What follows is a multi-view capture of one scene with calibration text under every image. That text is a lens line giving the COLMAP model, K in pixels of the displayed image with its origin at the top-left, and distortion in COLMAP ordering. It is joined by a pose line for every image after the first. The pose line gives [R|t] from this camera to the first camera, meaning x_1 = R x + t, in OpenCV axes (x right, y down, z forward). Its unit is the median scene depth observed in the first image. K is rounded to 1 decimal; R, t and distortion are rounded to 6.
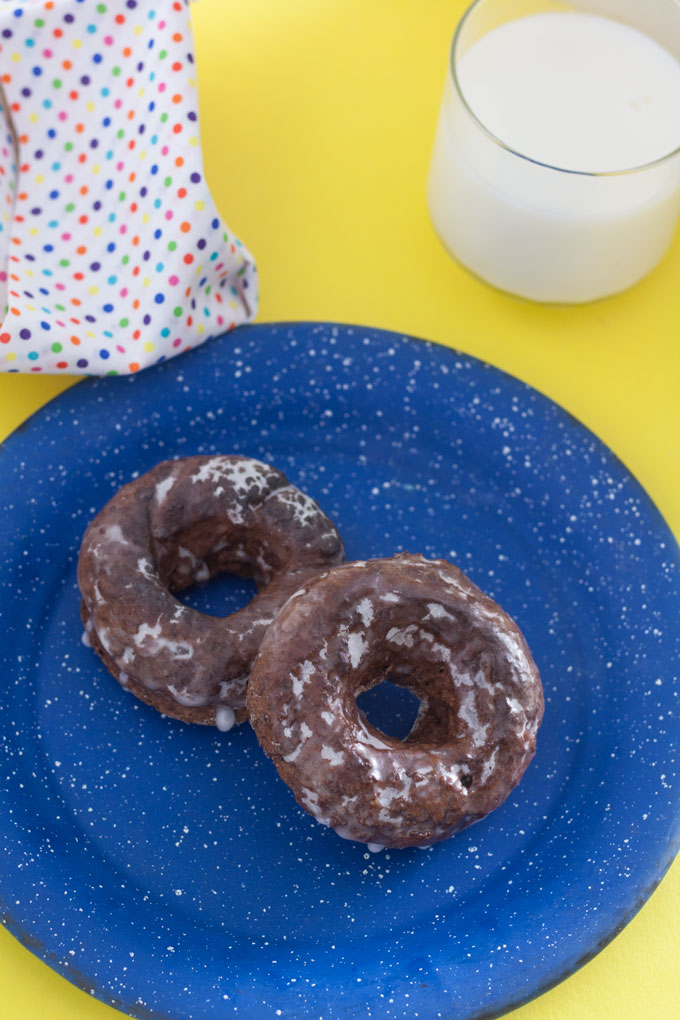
lens RADIAL K [[2723.3, 0, 340.0], [0, 2723.3, 510.0], [0, 0, 1]] dist [-0.005938, -0.067696]
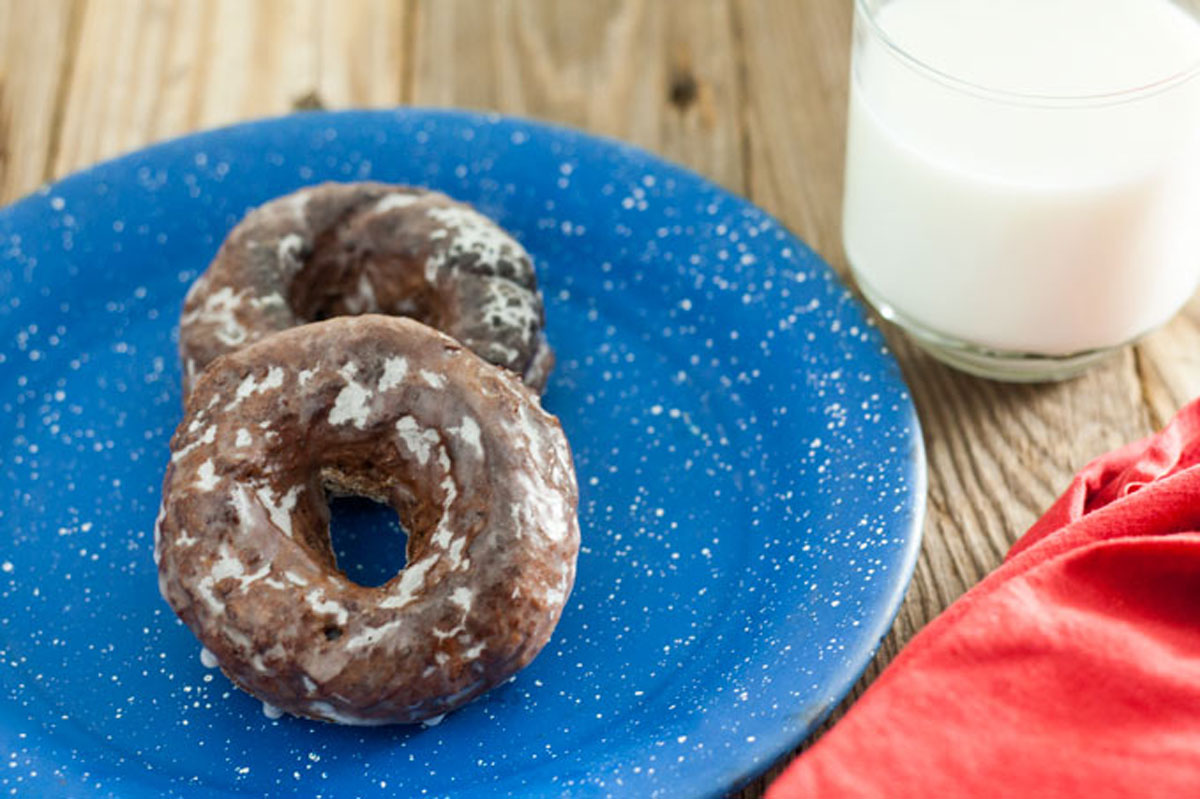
lens RADIAL K [[3203.9, 0, 600.0], [0, 3203.9, 399.5], [0, 0, 1]] dist [-0.005938, -0.067696]
pose [[0.659019, 0.442860, -0.607922, 0.515902], [-0.623232, 0.774009, -0.111765, 0.094690], [0.421041, 0.452532, 0.786091, 0.336289]]
